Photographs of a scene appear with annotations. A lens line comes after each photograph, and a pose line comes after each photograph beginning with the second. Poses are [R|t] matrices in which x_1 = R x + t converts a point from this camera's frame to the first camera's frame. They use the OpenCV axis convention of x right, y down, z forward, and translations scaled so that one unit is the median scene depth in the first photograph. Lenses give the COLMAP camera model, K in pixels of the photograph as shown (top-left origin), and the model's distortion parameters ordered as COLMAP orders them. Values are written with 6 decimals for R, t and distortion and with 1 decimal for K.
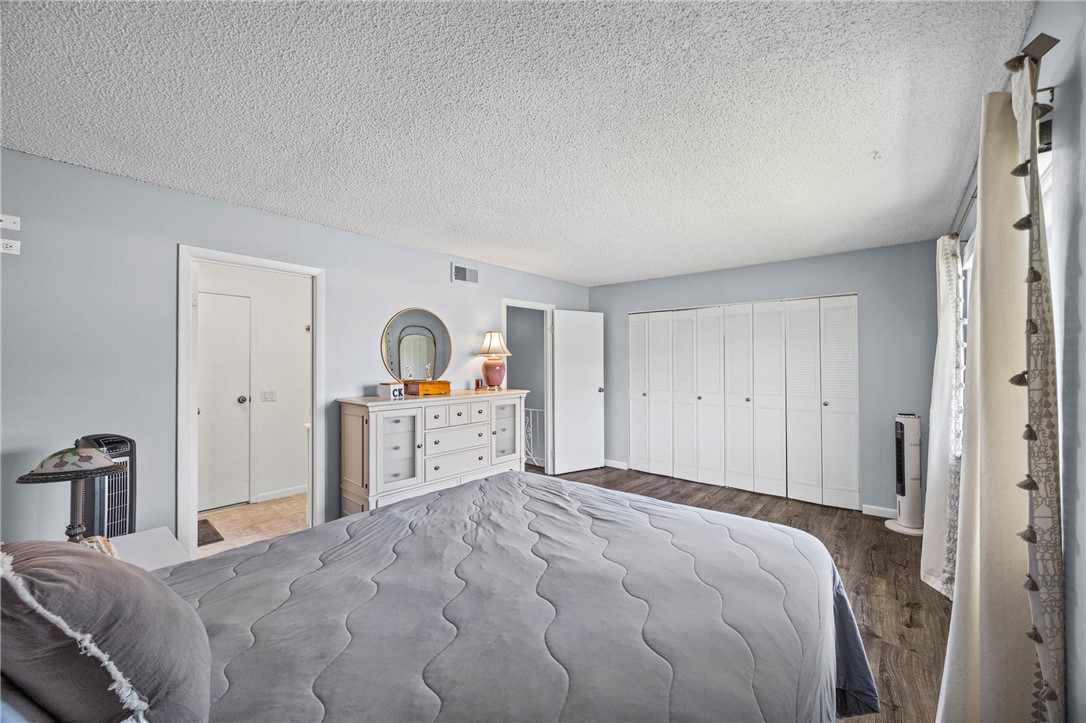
lens RADIAL K [[433.6, 0, 551.0], [0, 433.6, 355.6], [0, 0, 1]] dist [0.000498, -0.000089]
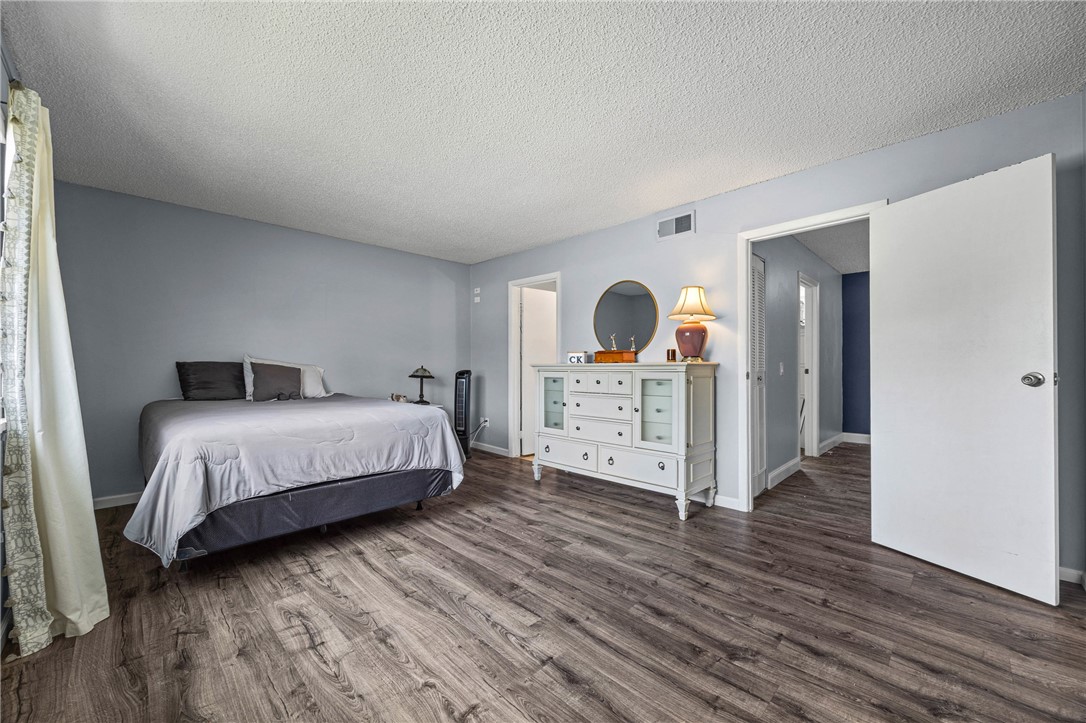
lens RADIAL K [[433.6, 0, 551.0], [0, 433.6, 355.6], [0, 0, 1]] dist [0.000498, -0.000089]
pose [[-0.088036, -0.023821, -0.995832, 0.757348], [0.013467, 0.999594, -0.025101, 0.093478], [0.996026, -0.015621, -0.087680, 0.937831]]
